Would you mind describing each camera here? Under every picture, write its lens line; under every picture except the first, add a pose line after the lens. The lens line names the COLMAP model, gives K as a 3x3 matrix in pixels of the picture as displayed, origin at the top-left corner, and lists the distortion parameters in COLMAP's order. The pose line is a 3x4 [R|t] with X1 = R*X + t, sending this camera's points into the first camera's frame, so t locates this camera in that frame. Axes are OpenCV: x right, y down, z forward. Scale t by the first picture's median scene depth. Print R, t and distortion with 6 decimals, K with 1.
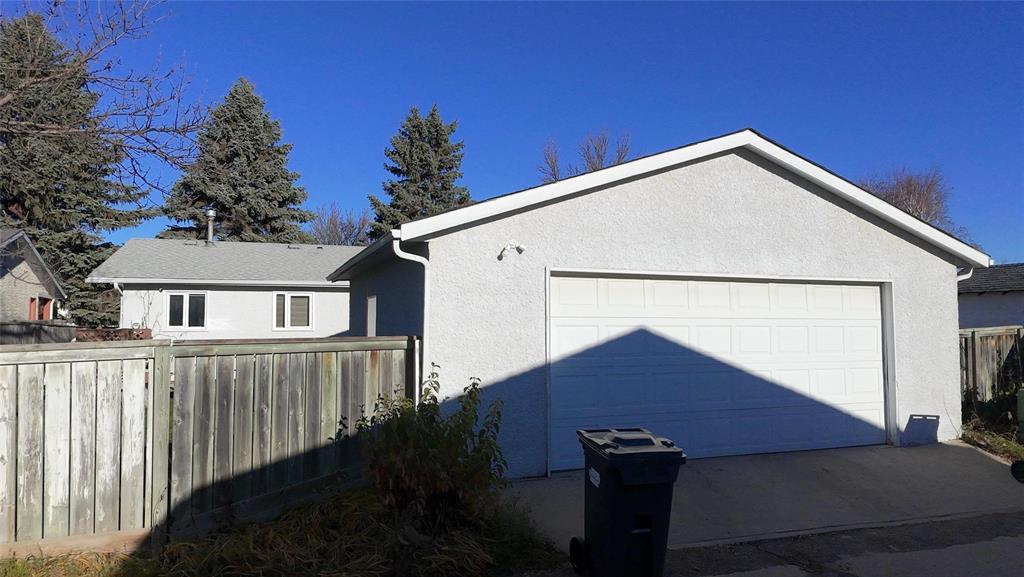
lens RADIAL K [[674.5, 0, 495.9], [0, 674.5, 287.0], [0, 0, 1]] dist [-0.002734, 0.000413]
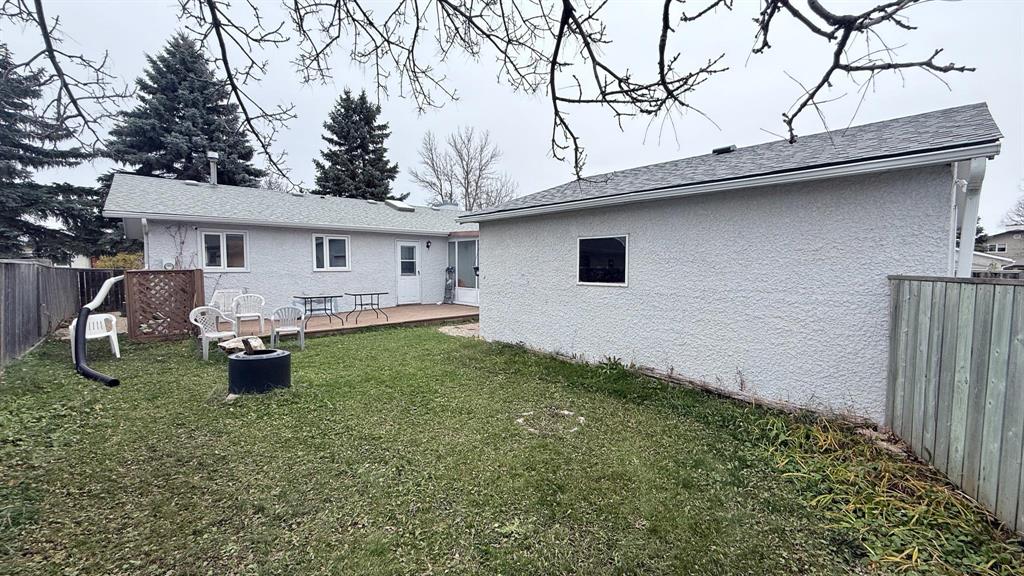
lens RADIAL K [[413.3, 0, 512.0], [0, 413.3, 288.0], [0, 0, 1]] dist [0.000446, 0.000169]
pose [[0.925955, -0.022054, 0.376989, -0.284510], [-0.023245, 0.993072, 0.115188, 0.009016], [-0.376917, -0.115422, 0.919027, 0.282200]]
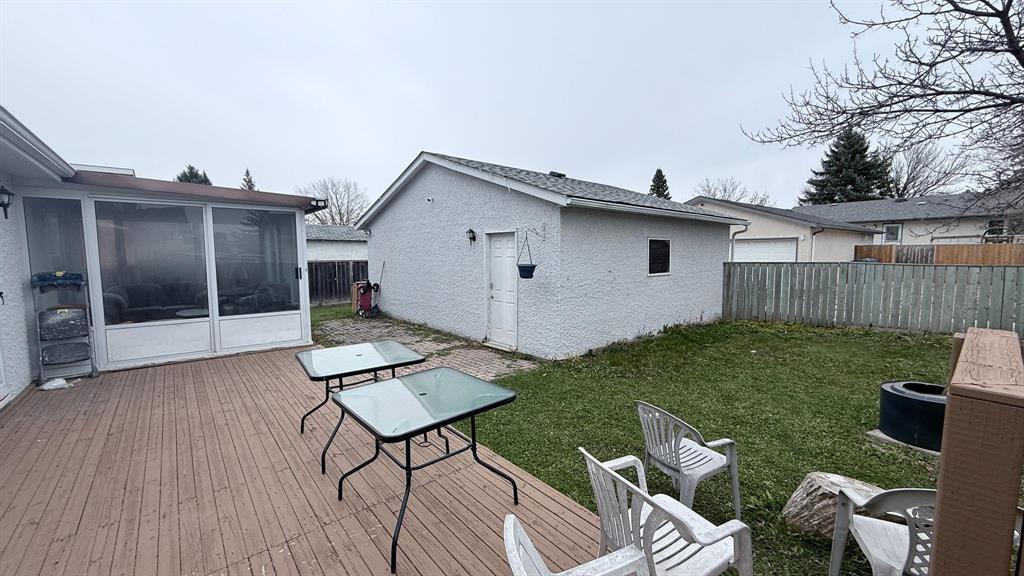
lens RADIAL K [[403.1, 0, 512.0], [0, 403.1, 288.0], [0, 0, 1]] dist [0.002958, 0.000053]
pose [[-0.350202, -0.080246, 0.933231, -0.422830], [-0.055058, 0.996364, 0.065014, 0.034207], [-0.935055, -0.028614, -0.353347, 0.789336]]
